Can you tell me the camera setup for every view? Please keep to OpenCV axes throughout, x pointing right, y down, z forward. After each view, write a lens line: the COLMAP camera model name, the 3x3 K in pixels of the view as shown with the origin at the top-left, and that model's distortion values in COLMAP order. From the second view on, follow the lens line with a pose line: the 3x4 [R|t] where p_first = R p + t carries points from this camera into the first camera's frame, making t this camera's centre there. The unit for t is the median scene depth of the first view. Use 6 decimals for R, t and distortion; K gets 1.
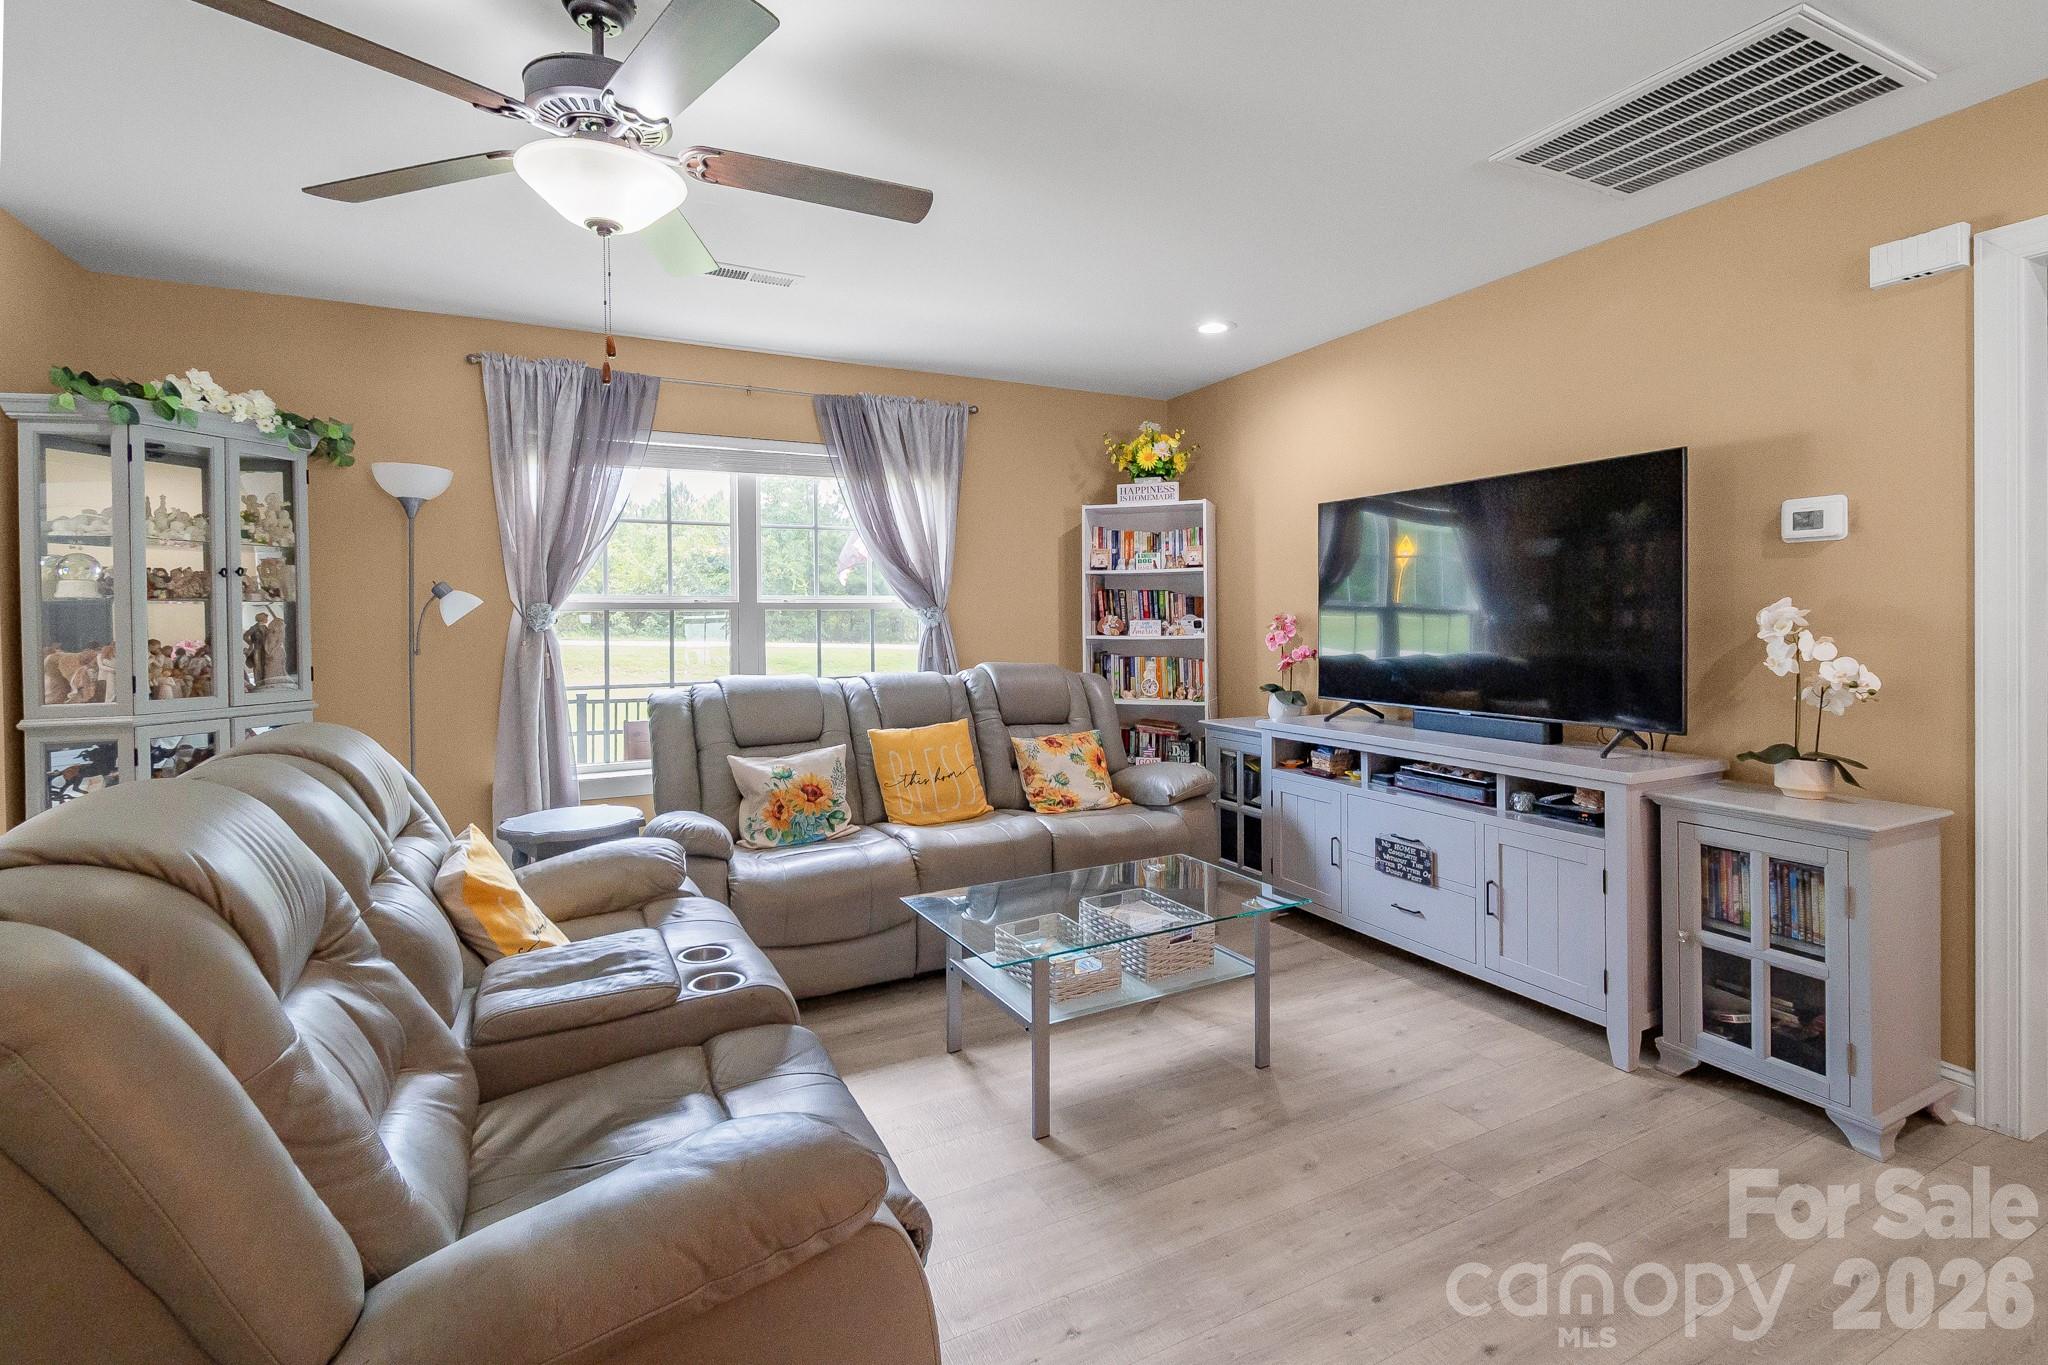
lens RADIAL K [[953.9, 0, 1022.8], [0, 953.9, 625.0], [0, 0, 1]] dist [0.000982, -0.000056]
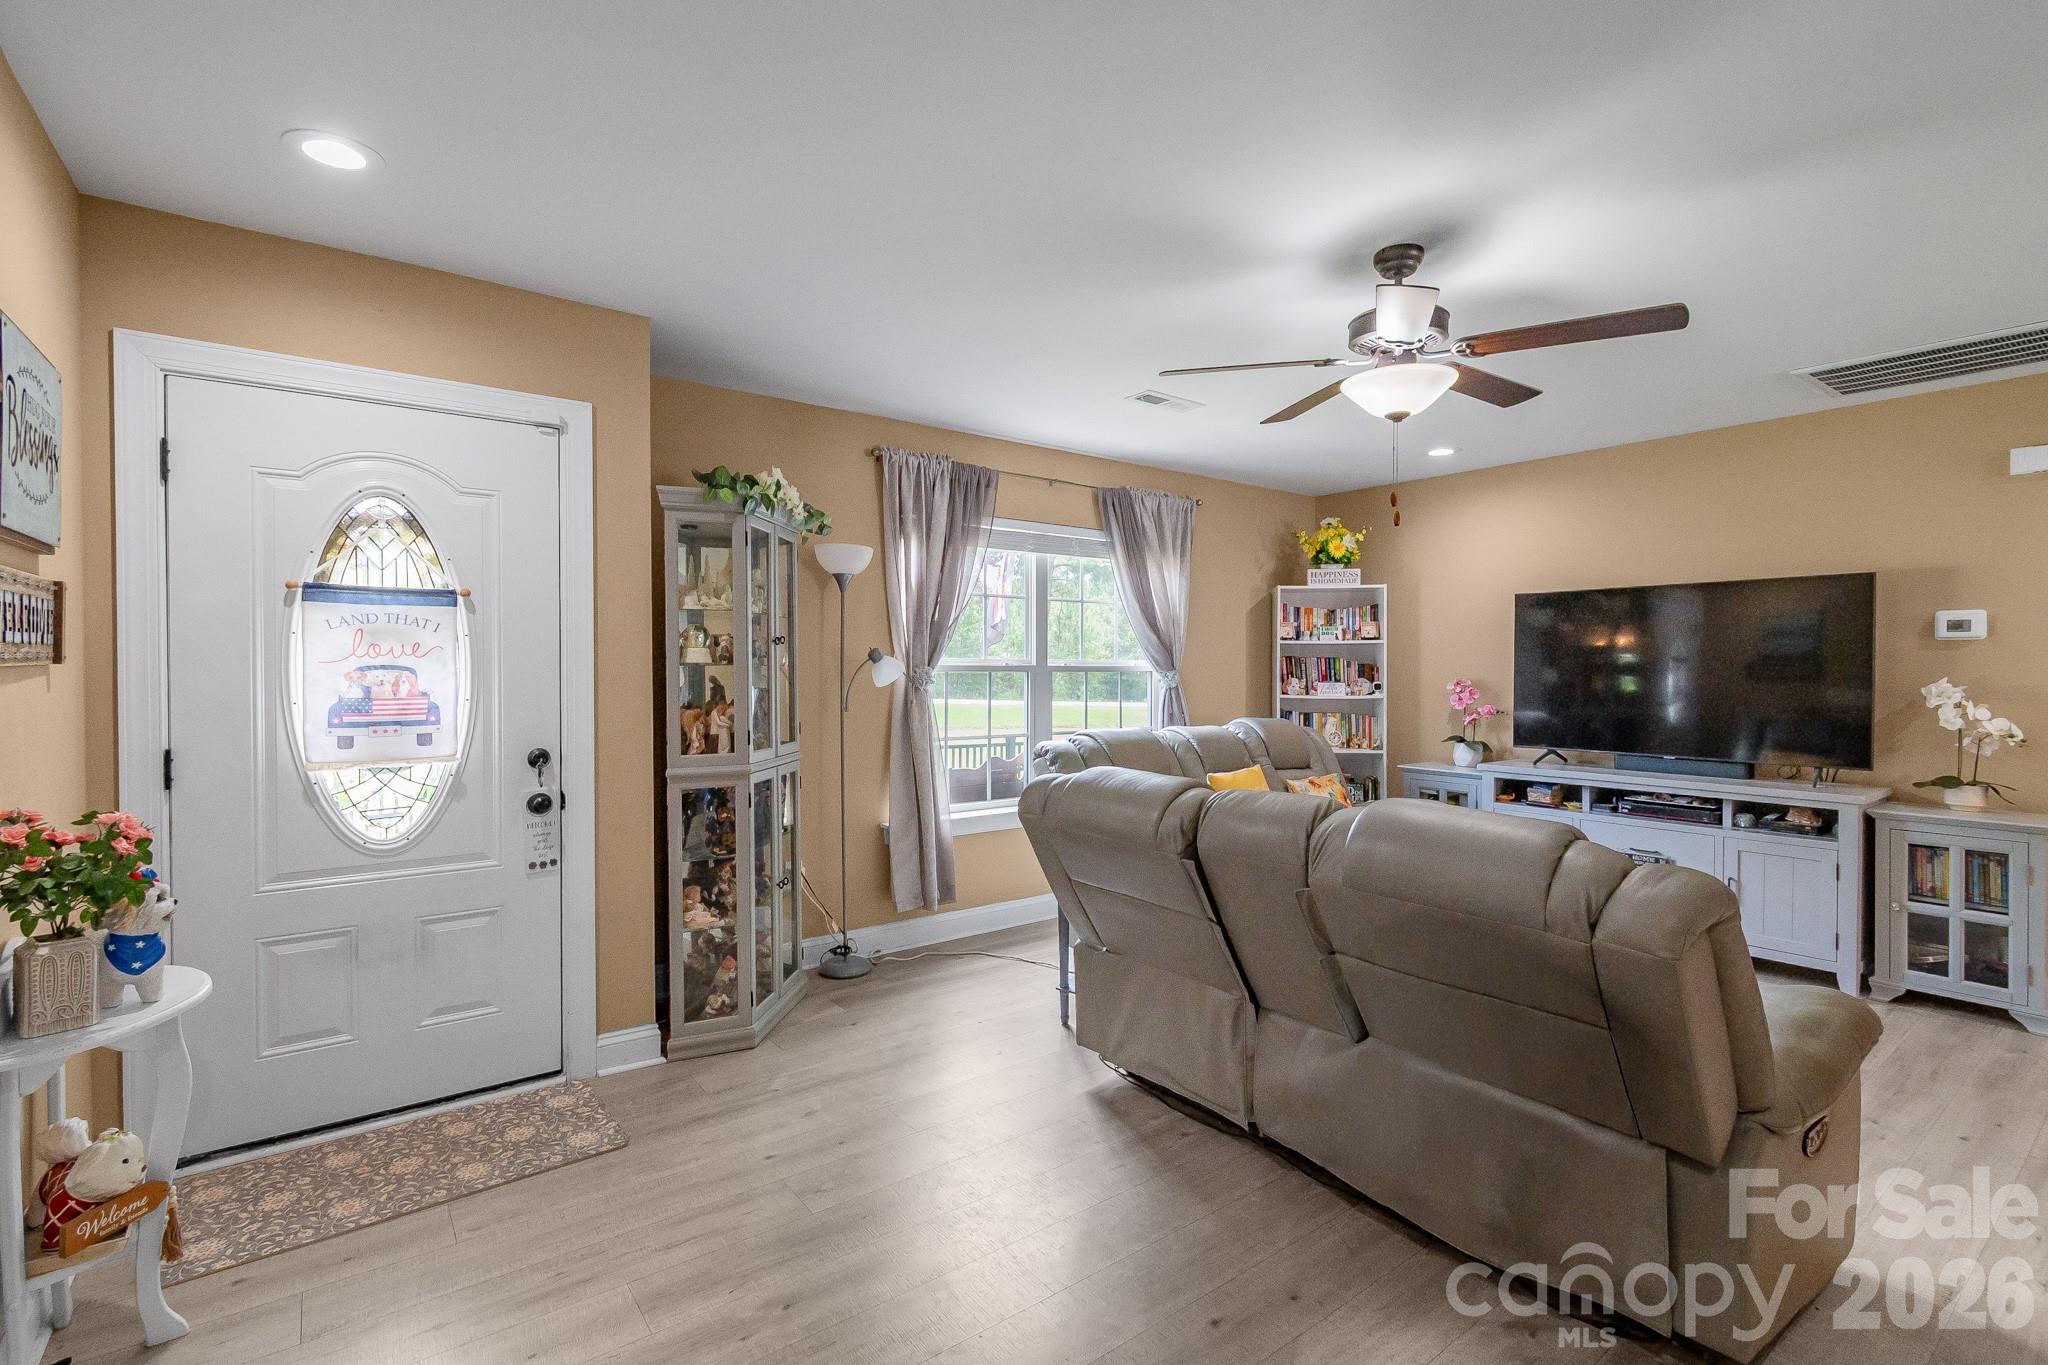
lens RADIAL K [[962.1, 0, 991.5], [0, 962.1, 674.7], [0, 0, 1]] dist [0.001682, -0.000216]
pose [[0.985253, 0.008726, 0.170882, -0.679678], [-0.008525, 0.999962, -0.001909, -0.012697], [-0.170892, 0.000424, 0.985290, -0.166325]]
